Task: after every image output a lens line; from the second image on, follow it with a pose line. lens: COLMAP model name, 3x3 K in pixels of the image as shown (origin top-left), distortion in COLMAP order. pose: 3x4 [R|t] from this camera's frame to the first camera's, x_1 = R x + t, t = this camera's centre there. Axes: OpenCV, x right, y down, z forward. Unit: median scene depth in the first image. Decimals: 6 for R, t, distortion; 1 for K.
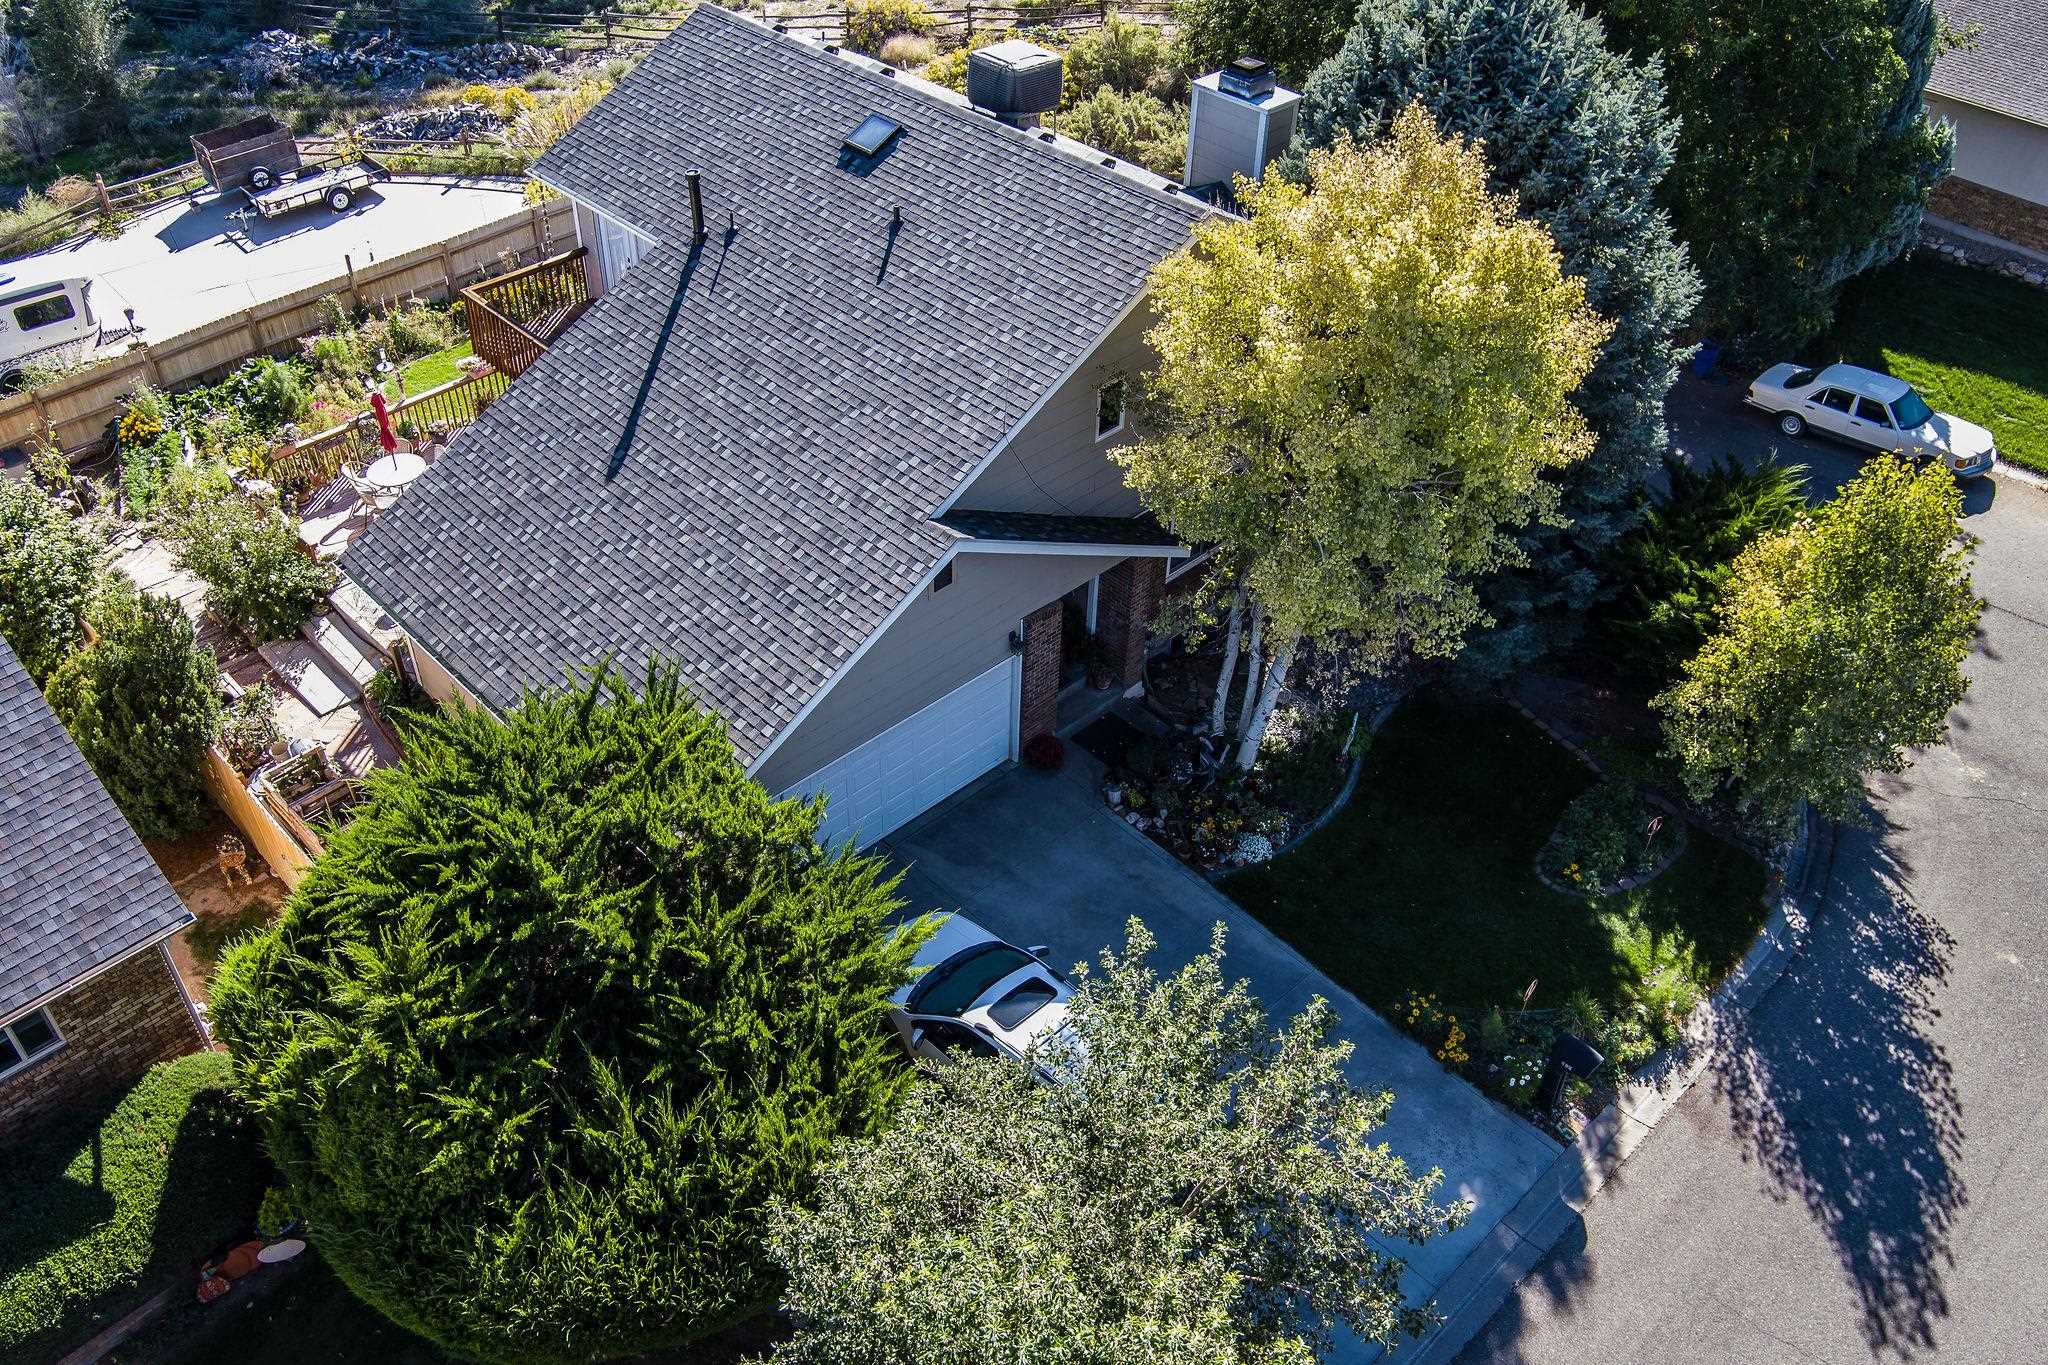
lens RADIAL K [[1622.8, 0, 1024.3], [0, 1622.8, 680.9], [0, 0, 1]] dist [-0.036868, -0.001217]
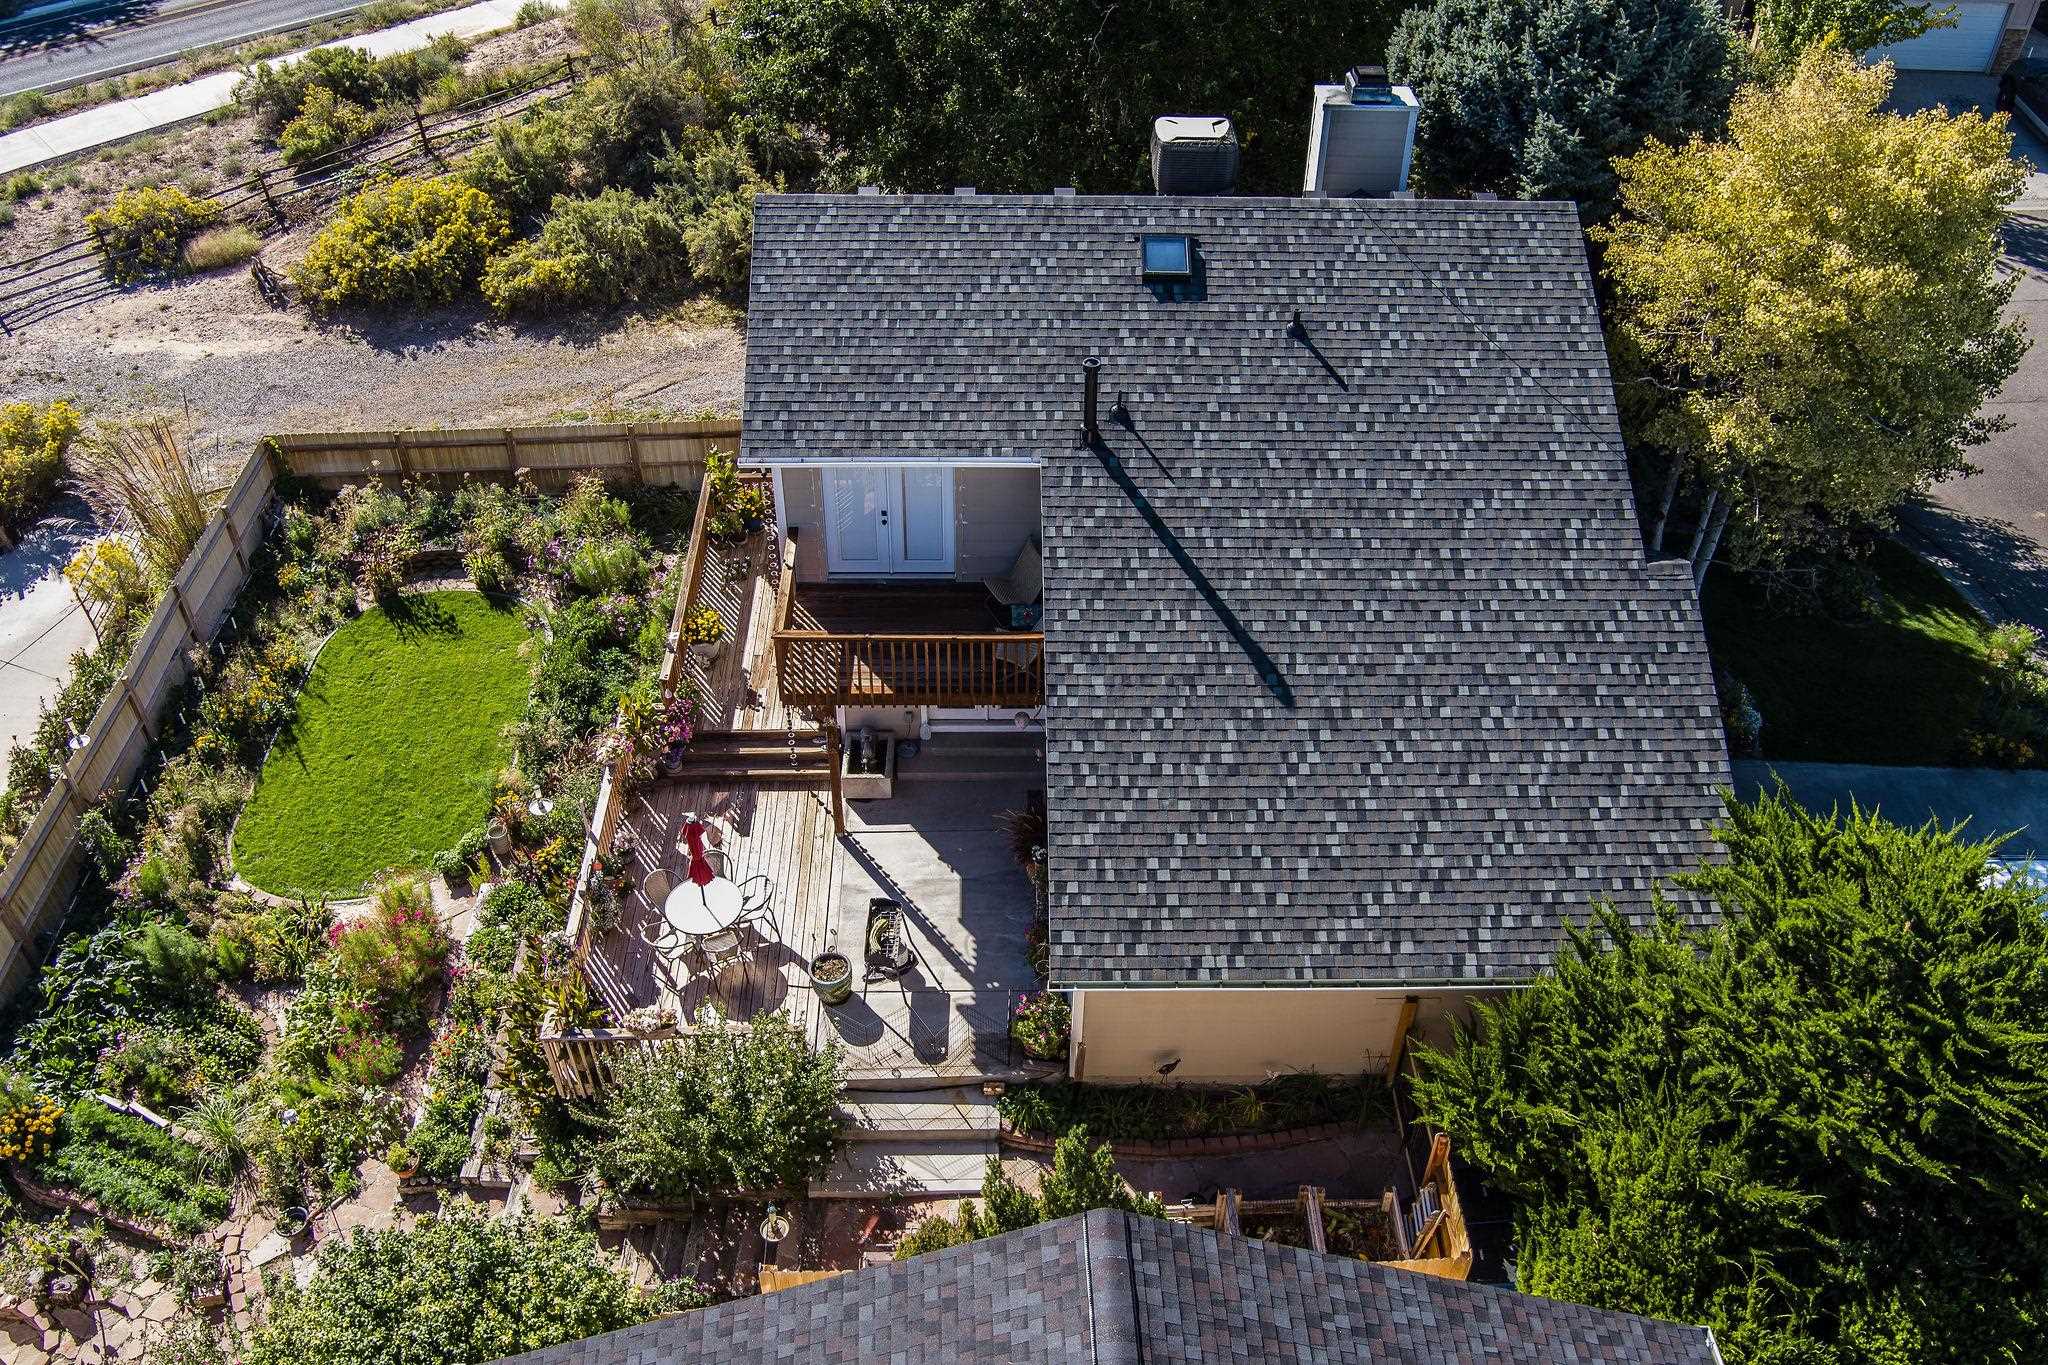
lens RADIAL K [[1622.8, 0, 1023.8], [0, 1622.8, 683.5], [0, 0, 1]] dist [-0.036868, -0.001217]
pose [[0.683671, -0.478606, 0.550936, -0.849448], [0.470008, 0.866274, 0.169300, -0.360117], [-0.558290, 0.143199, 0.817195, 0.381022]]
